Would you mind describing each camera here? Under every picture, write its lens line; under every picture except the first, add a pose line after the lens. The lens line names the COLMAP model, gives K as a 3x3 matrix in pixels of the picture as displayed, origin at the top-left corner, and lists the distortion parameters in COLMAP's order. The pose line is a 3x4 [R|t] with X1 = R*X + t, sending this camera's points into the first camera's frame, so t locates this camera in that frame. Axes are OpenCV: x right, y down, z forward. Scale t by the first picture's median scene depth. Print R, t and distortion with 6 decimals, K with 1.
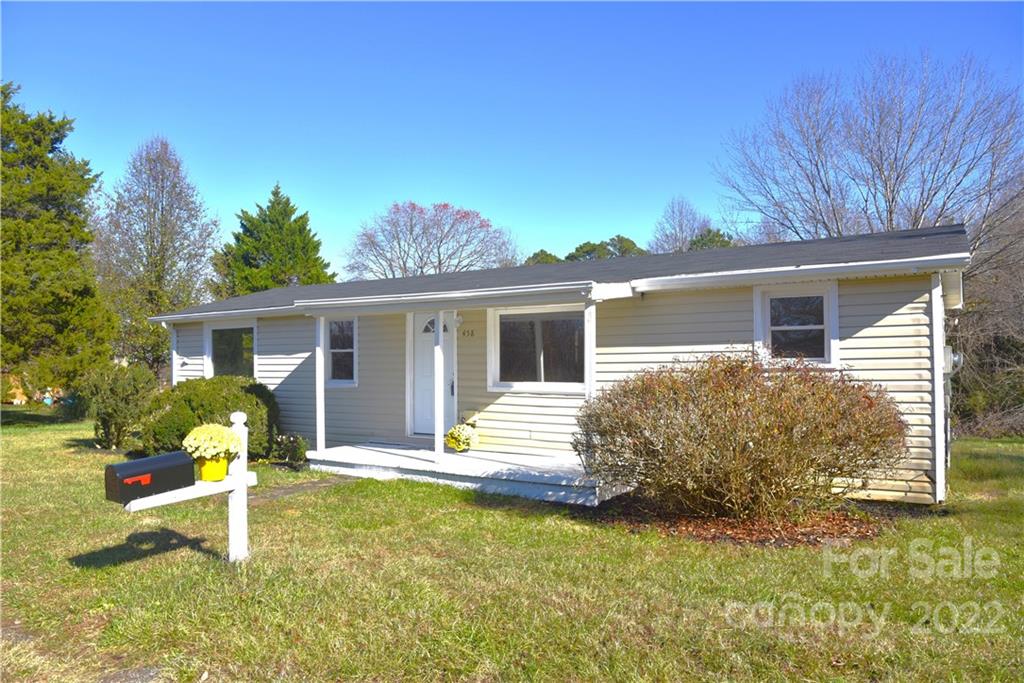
lens RADIAL K [[702.1, 0, 508.9], [0, 702.1, 341.8], [0, 0, 1]] dist [-0.077247, 0.020527]
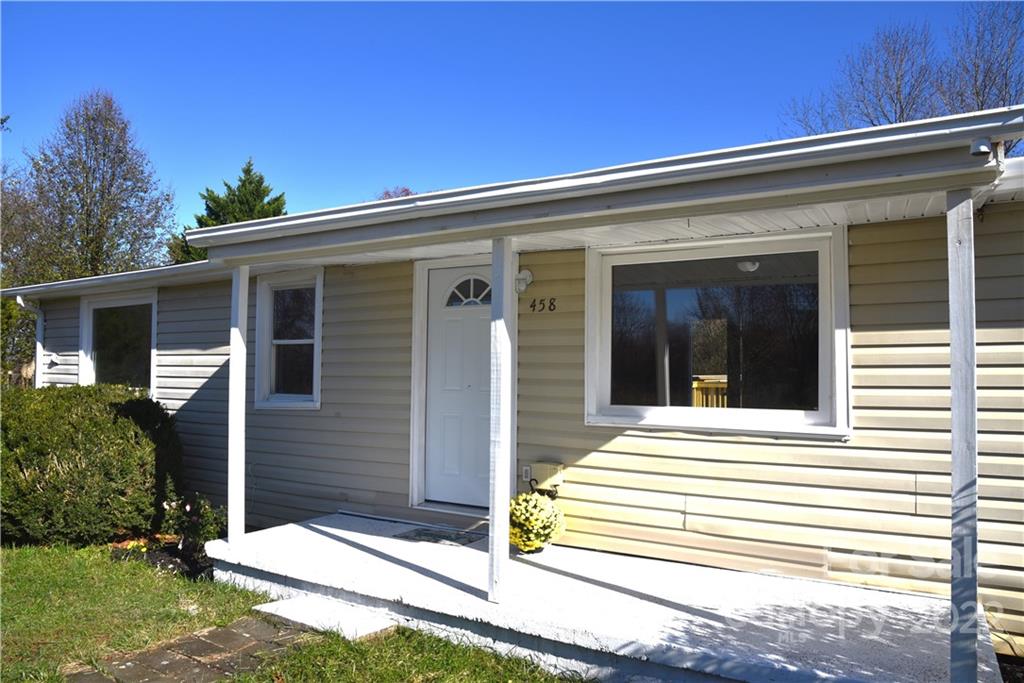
lens RADIAL K [[702.1, 0, 516.4], [0, 702.1, 340.7], [0, 0, 1]] dist [-0.077247, 0.020527]
pose [[0.999470, 0.015474, 0.028652, -0.079418], [-0.014964, 0.999727, -0.017919, 0.019454], [-0.028921, 0.017481, 0.999429, 0.449531]]
